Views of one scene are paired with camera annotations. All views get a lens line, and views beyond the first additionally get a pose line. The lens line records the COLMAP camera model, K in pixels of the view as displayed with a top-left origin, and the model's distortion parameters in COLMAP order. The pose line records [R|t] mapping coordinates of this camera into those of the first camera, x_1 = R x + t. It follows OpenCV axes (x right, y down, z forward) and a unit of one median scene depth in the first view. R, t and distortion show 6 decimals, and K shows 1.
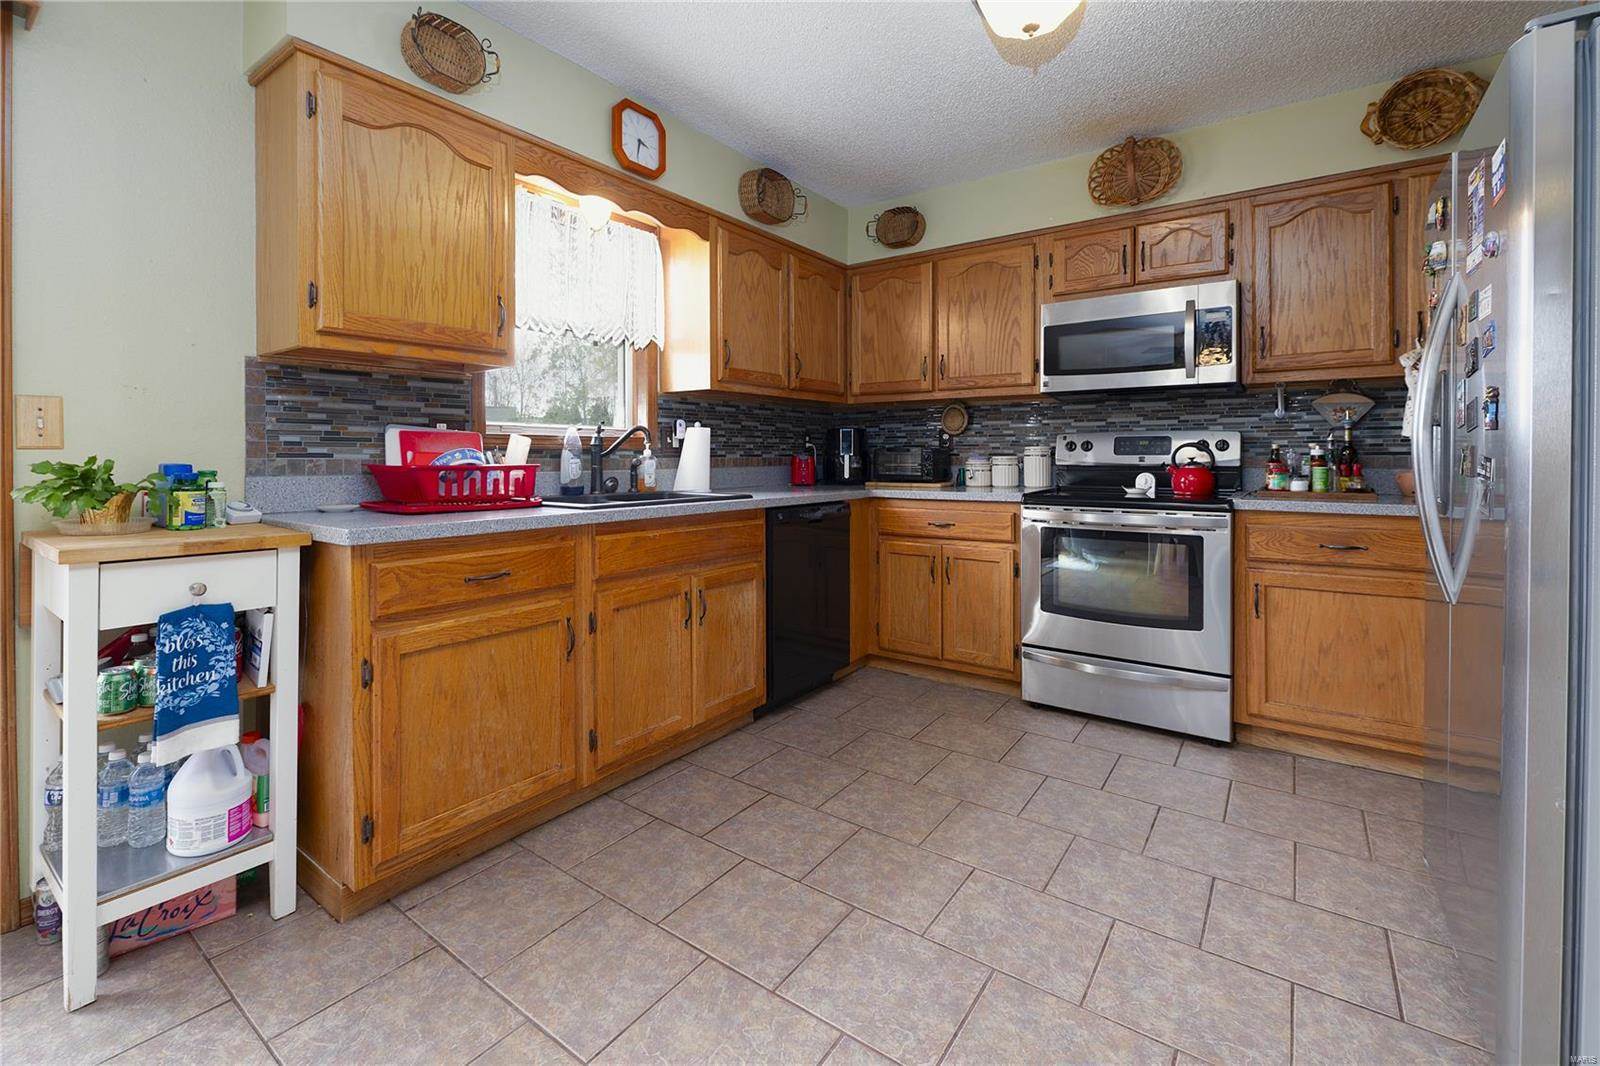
lens RADIAL K [[694.9, 0, 778.9], [0, 694.9, 461.0], [0, 0, 1]] dist [-0.000449, -0.000492]
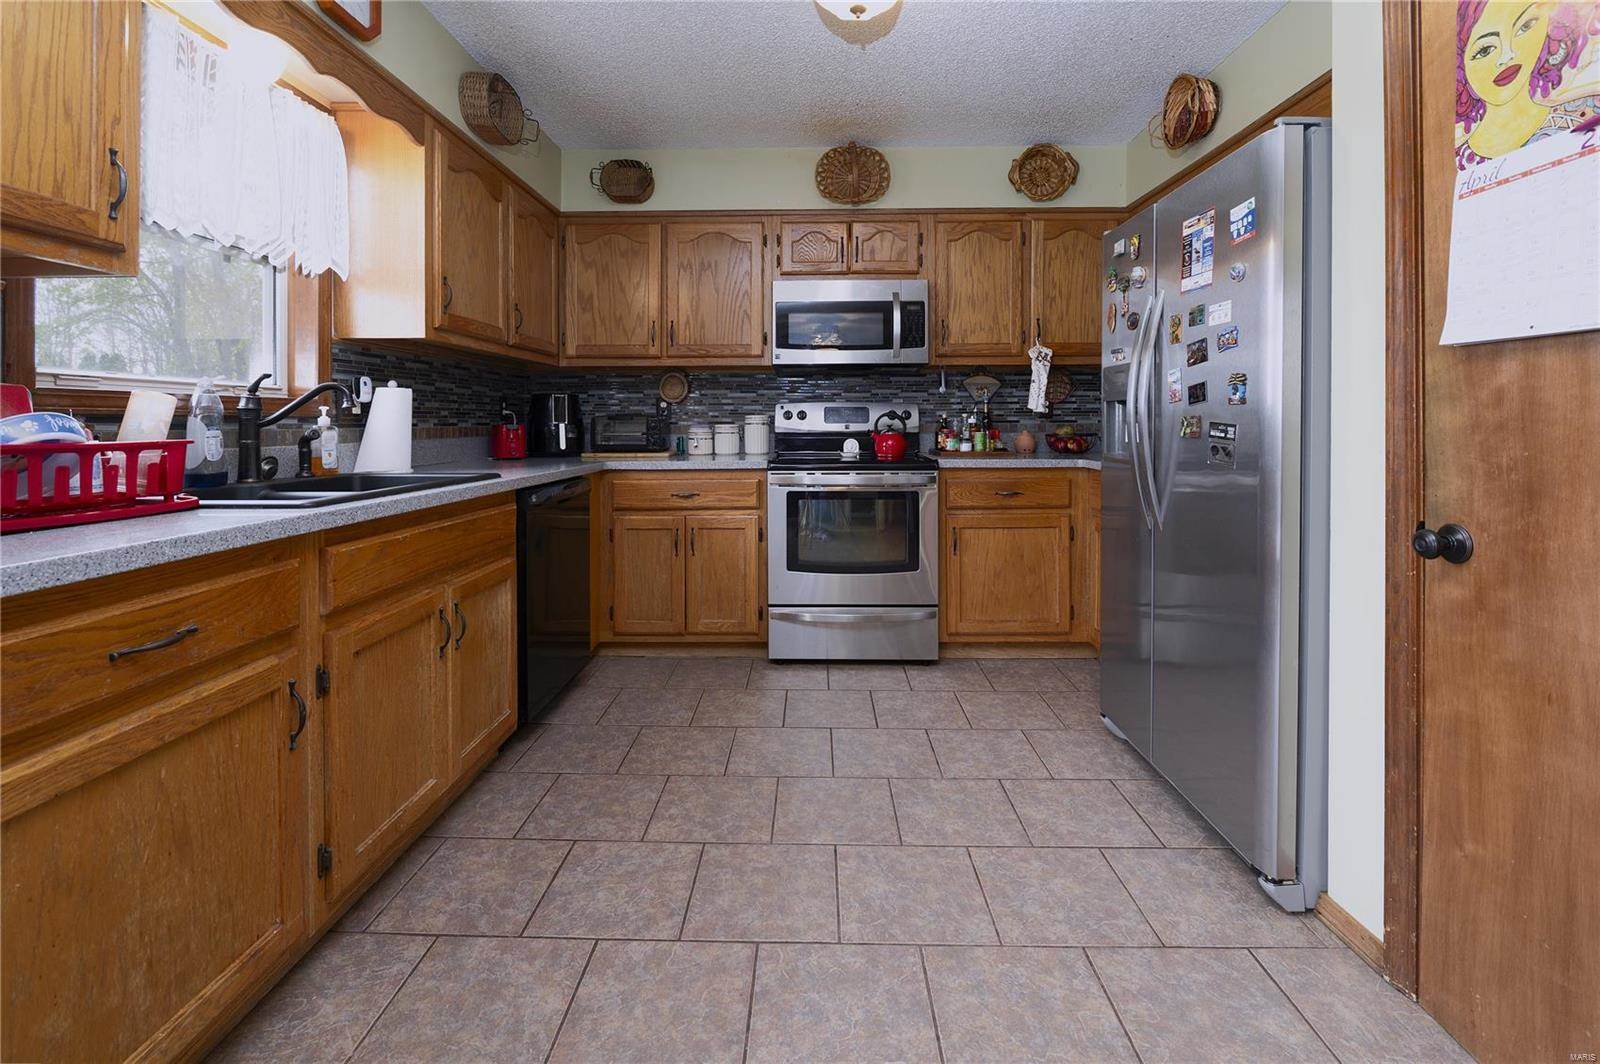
lens RADIAL K [[658.1, 0, 756.2], [0, 658.1, 426.4], [0, 0, 1]] dist [-0.002562, -0.000397]
pose [[0.818396, -0.004145, 0.574639, -0.241910], [0.006848, 0.999973, -0.002540, -0.001672], [-0.574613, 0.006014, 0.818403, 0.216043]]
